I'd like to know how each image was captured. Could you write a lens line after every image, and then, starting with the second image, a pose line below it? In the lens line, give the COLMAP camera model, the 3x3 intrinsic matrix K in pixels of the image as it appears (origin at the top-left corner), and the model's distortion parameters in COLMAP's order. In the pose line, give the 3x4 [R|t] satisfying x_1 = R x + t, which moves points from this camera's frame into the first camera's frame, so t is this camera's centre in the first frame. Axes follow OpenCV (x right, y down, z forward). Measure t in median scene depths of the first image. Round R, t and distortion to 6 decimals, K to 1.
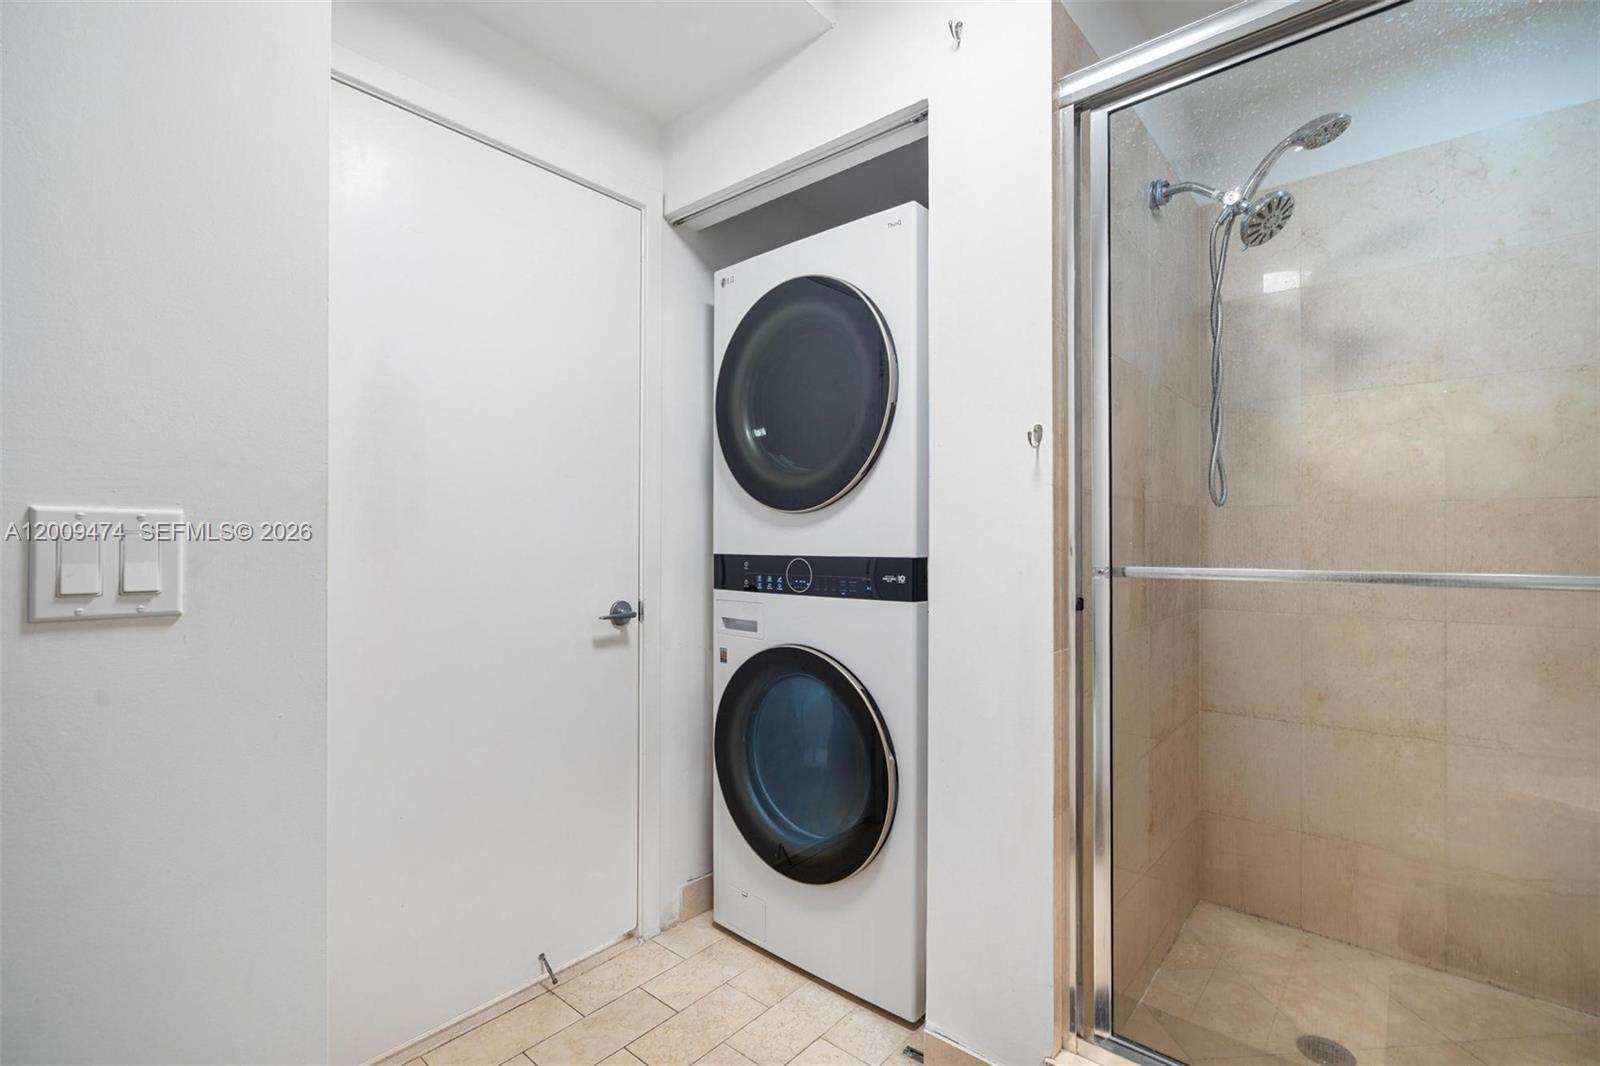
lens RADIAL K [[739.8, 0, 793.6], [0, 739.8, 540.2], [0, 0, 1]] dist [-0.007243, 0.005102]
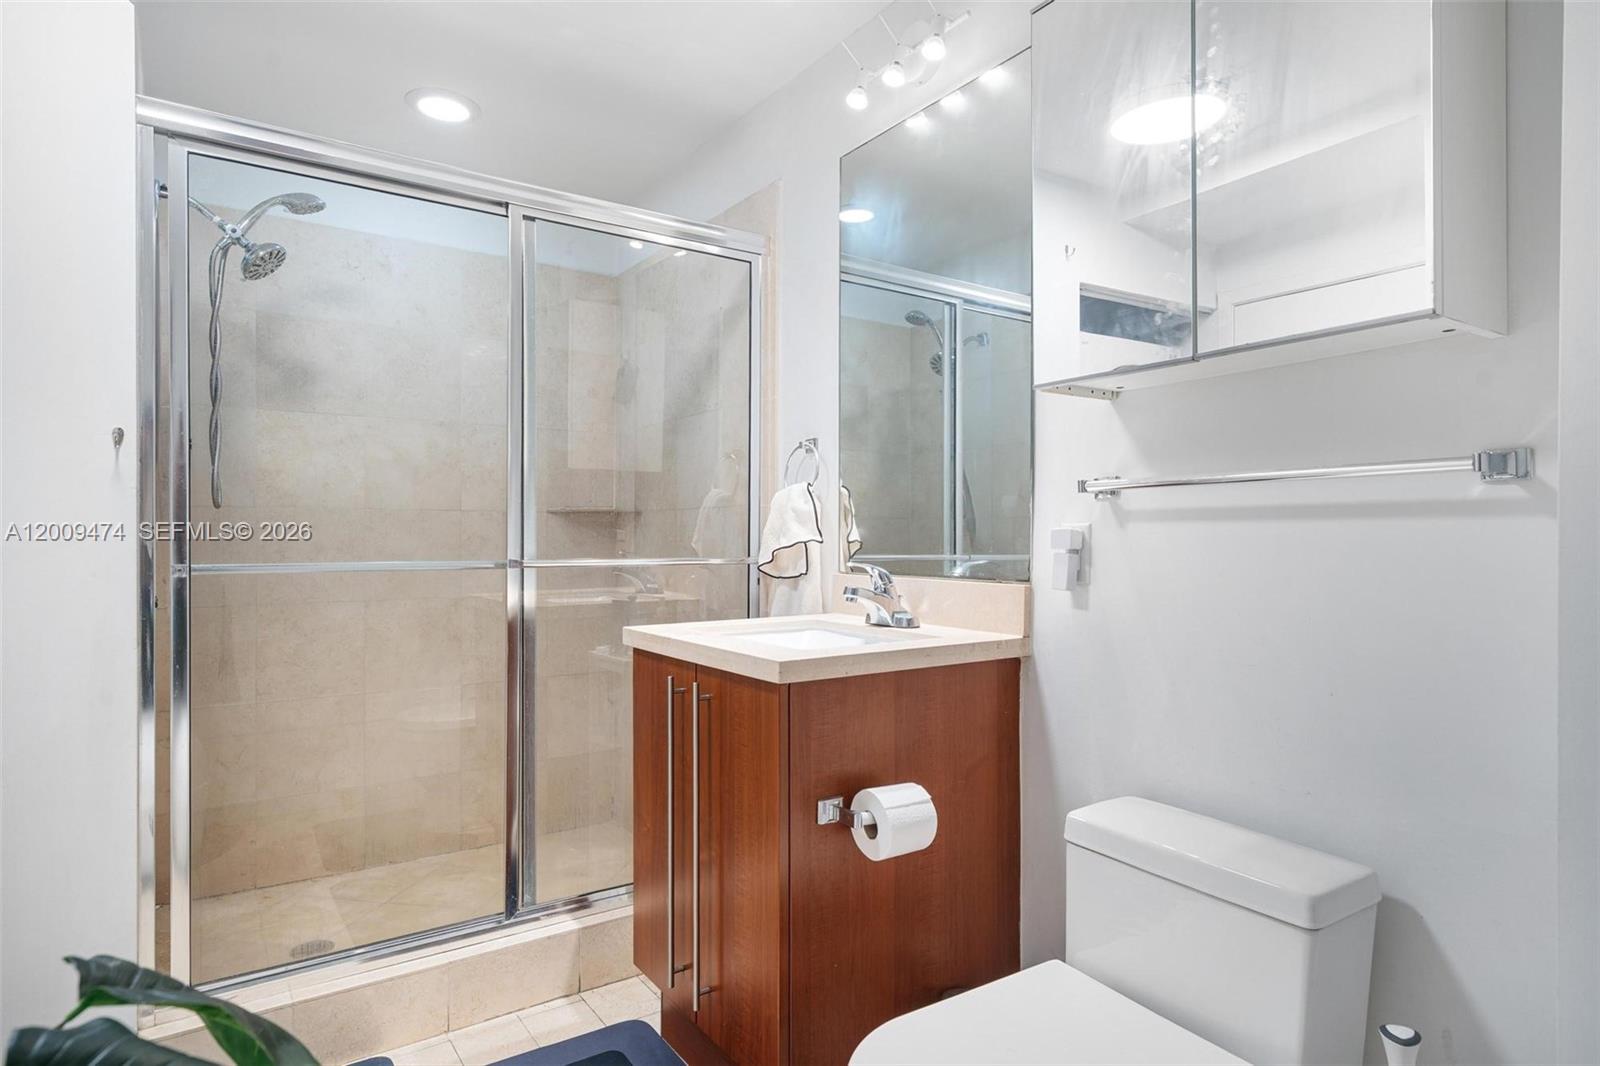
lens RADIAL K [[873.8, 0, 798.6], [0, 873.8, 530.6], [0, 0, 1]] dist [-0.003504, -0.000119]
pose [[0.269090, 0.007237, 0.963088, -0.431513], [-0.001776, 0.999974, -0.007018, -0.005758], [-0.963113, 0.000178, 0.269095, -0.169070]]
